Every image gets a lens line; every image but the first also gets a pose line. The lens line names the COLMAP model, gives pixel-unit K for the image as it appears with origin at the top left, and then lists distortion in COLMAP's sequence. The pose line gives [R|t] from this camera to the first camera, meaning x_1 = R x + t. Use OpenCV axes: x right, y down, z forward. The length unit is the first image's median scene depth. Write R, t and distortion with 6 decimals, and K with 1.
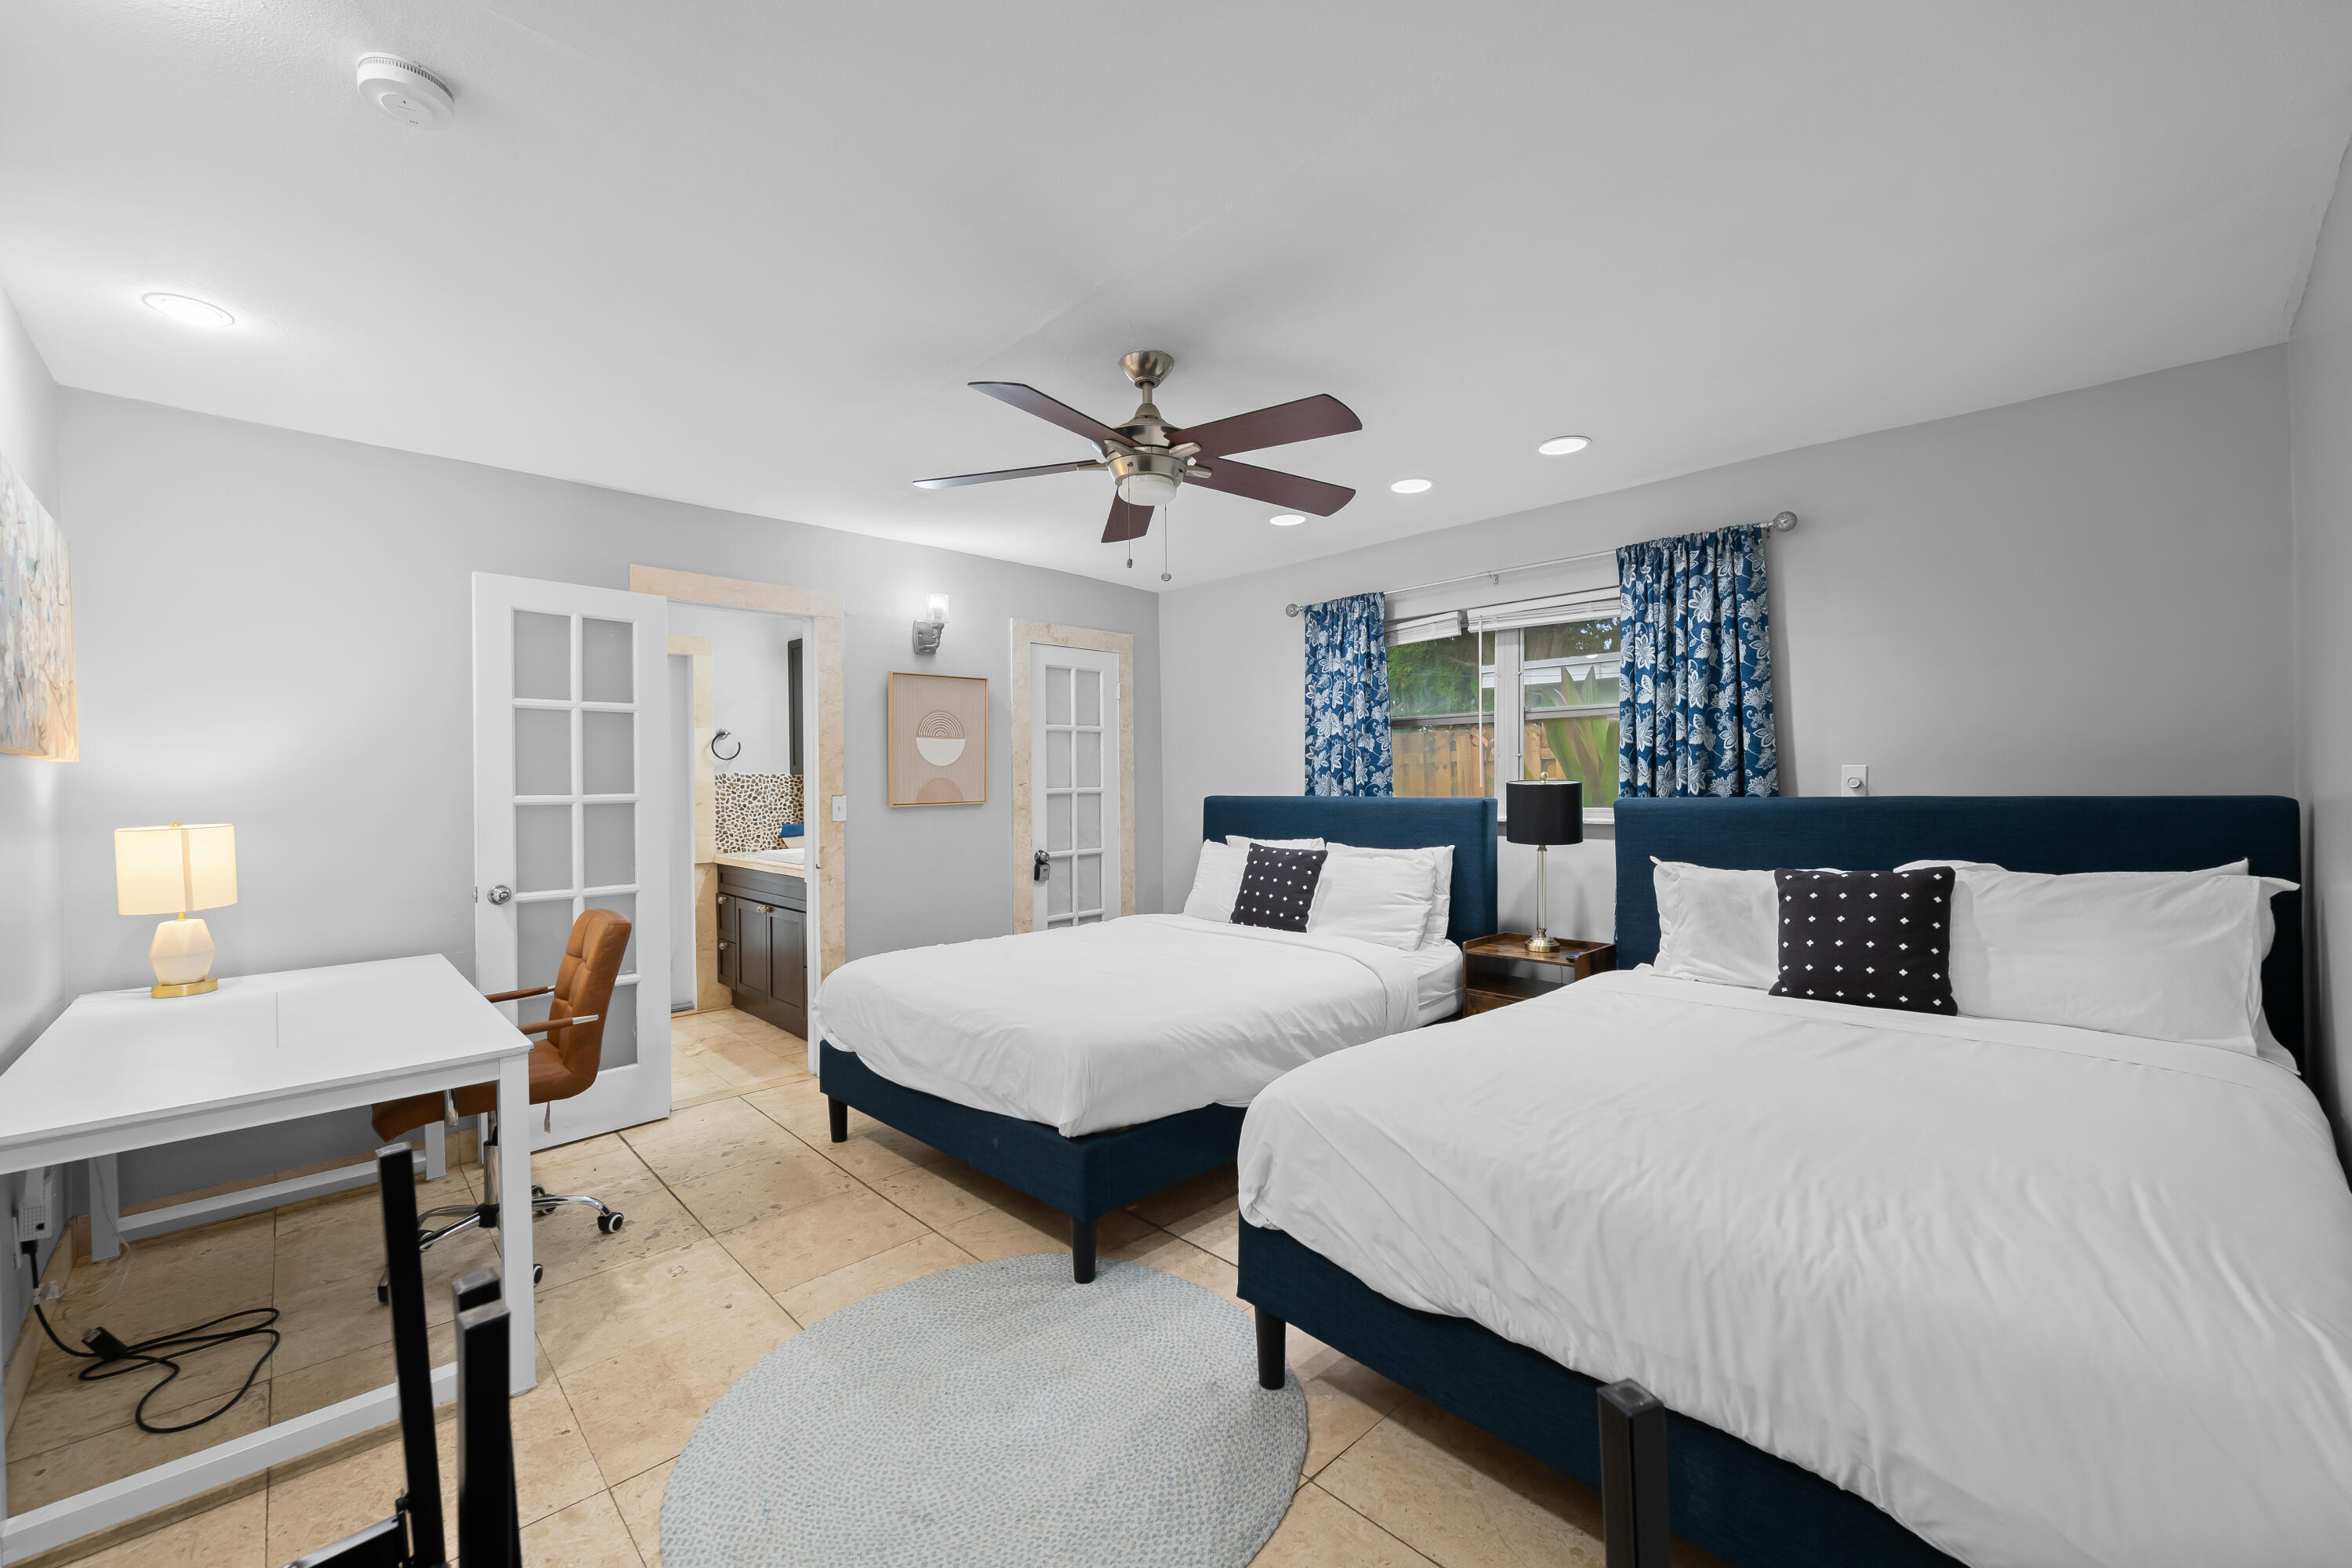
lens RADIAL K [[926.9, 0, 1185.1], [0, 926.9, 785.3], [0, 0, 1]] dist [0.000909, -0.003265]
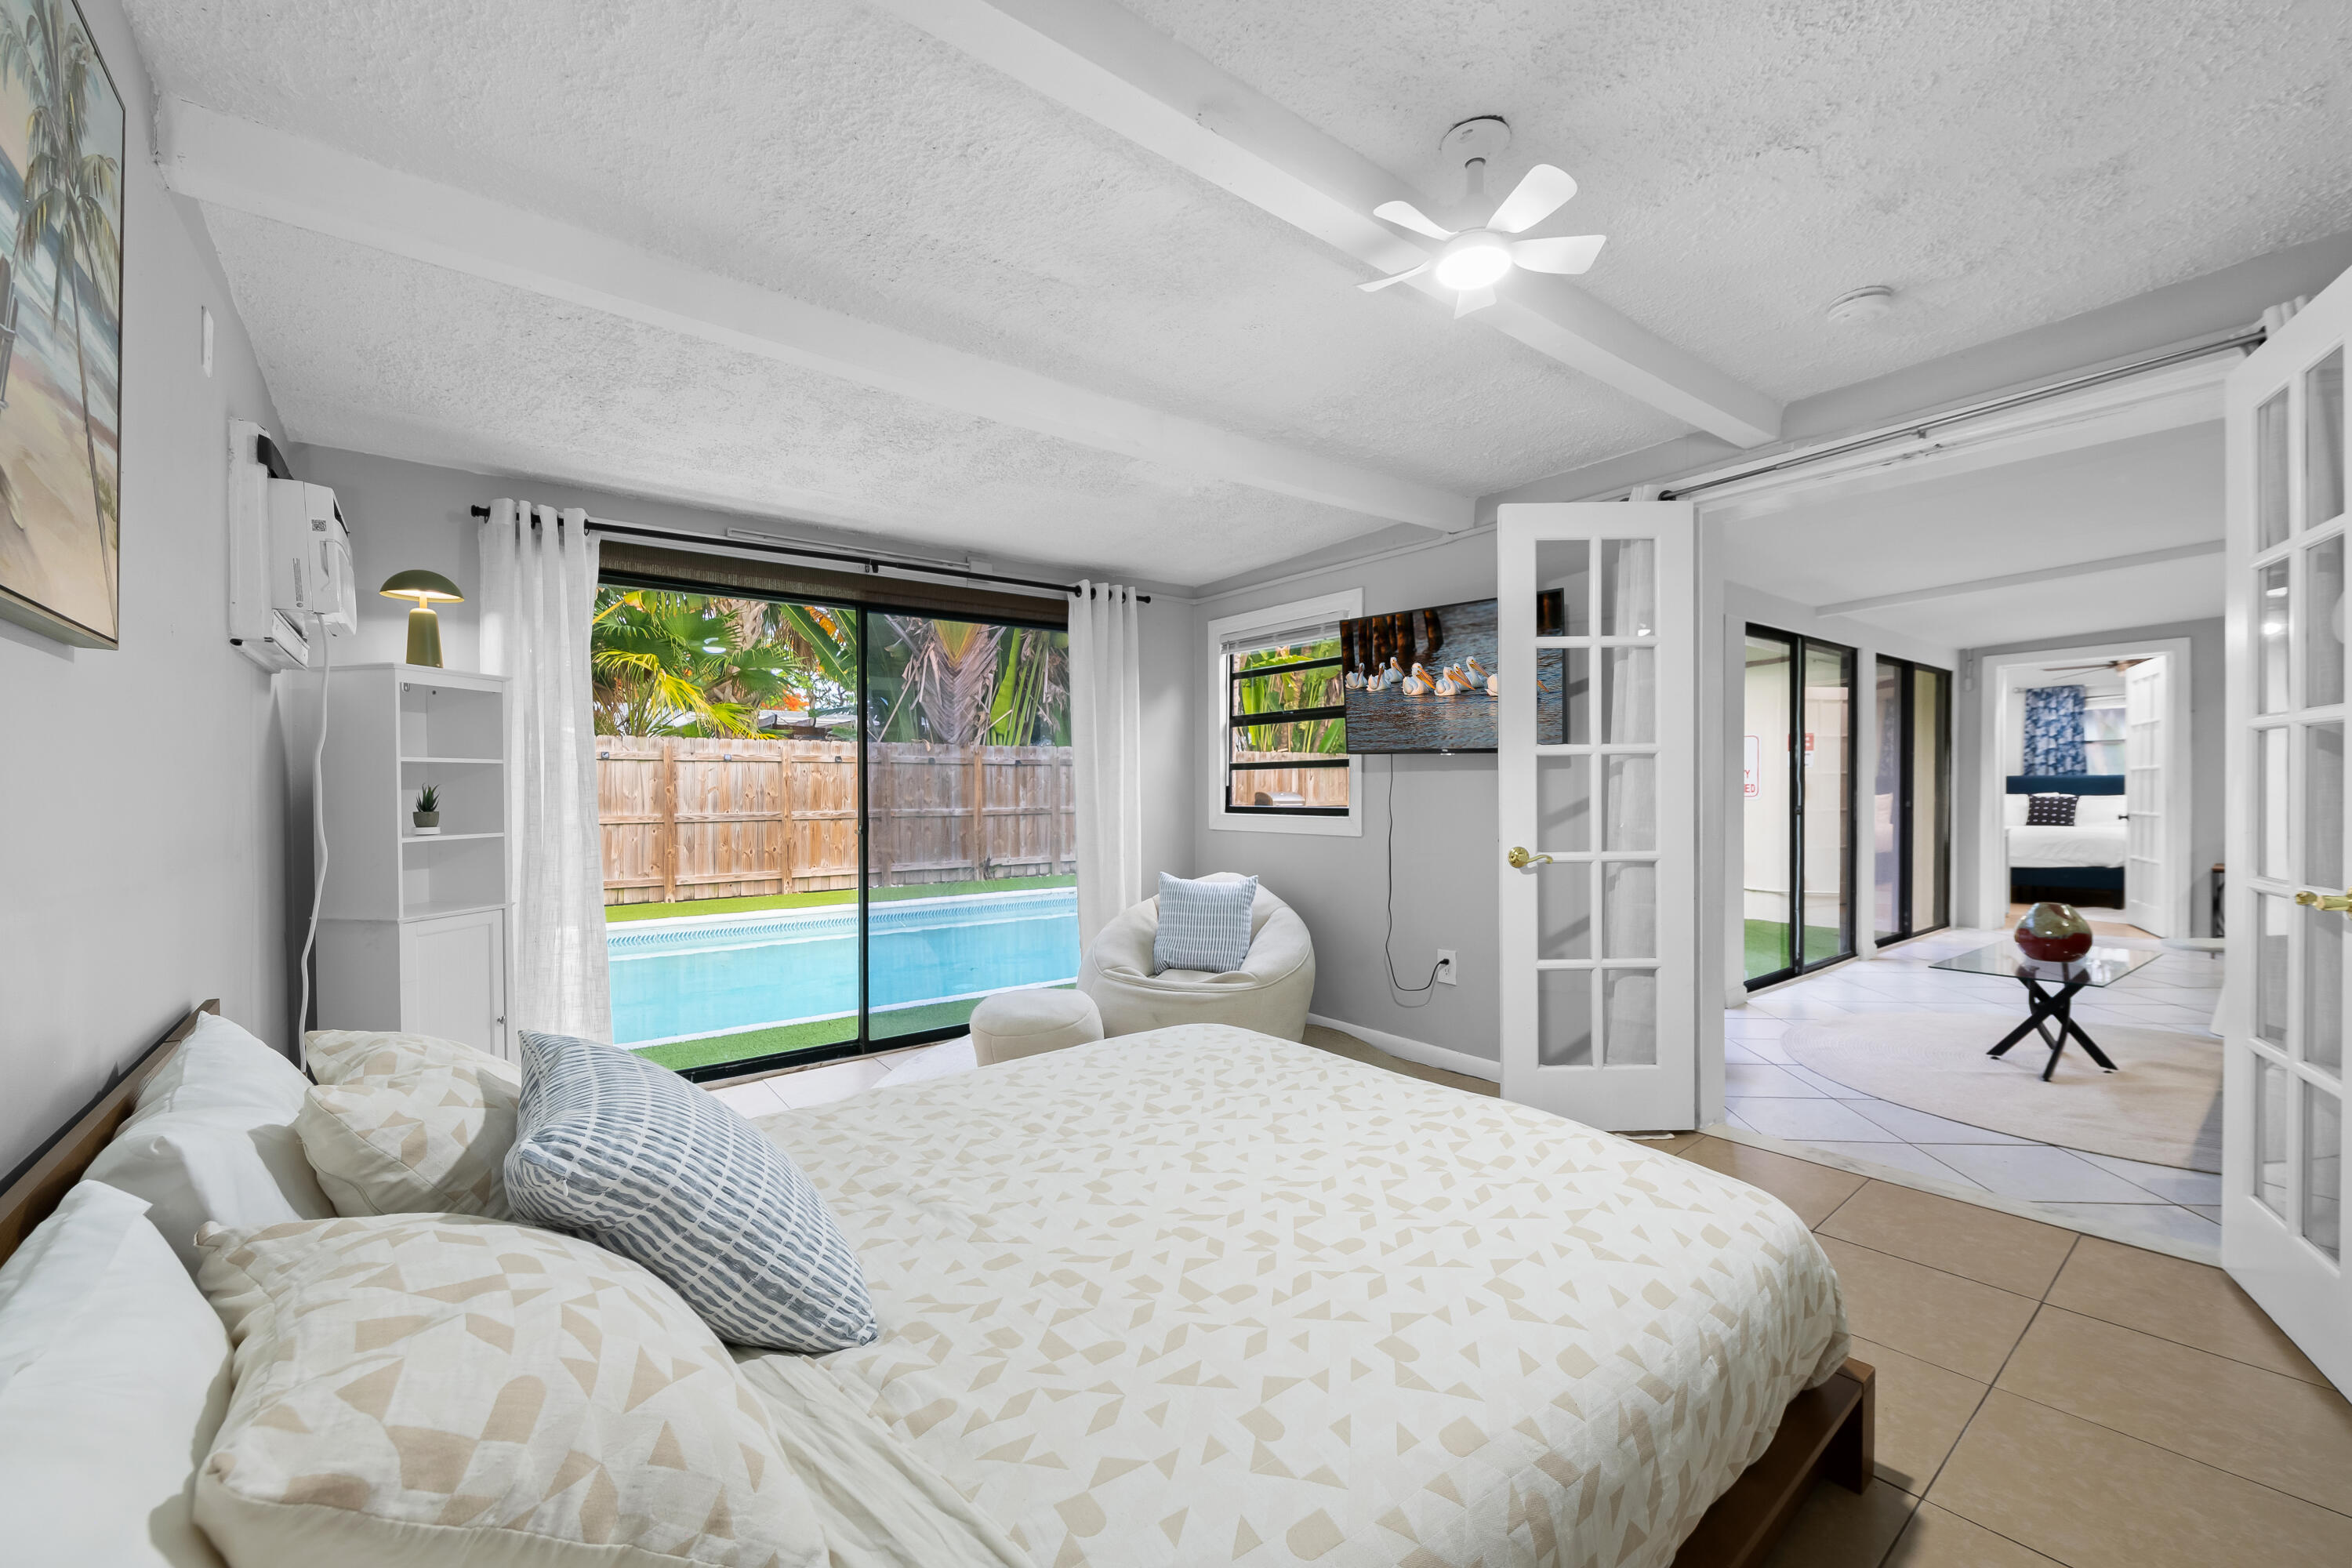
lens RADIAL K [[949.3, 0, 1202.9], [0, 949.3, 808.4], [0, 0, 1]] dist [0.002342, 0.000494]
pose [[0.996046, 0.004490, -0.088730, -1.907542], [-0.003415, 0.999919, 0.012268, 0.080138], [0.088777, -0.011917, 0.995980, -1.674495]]
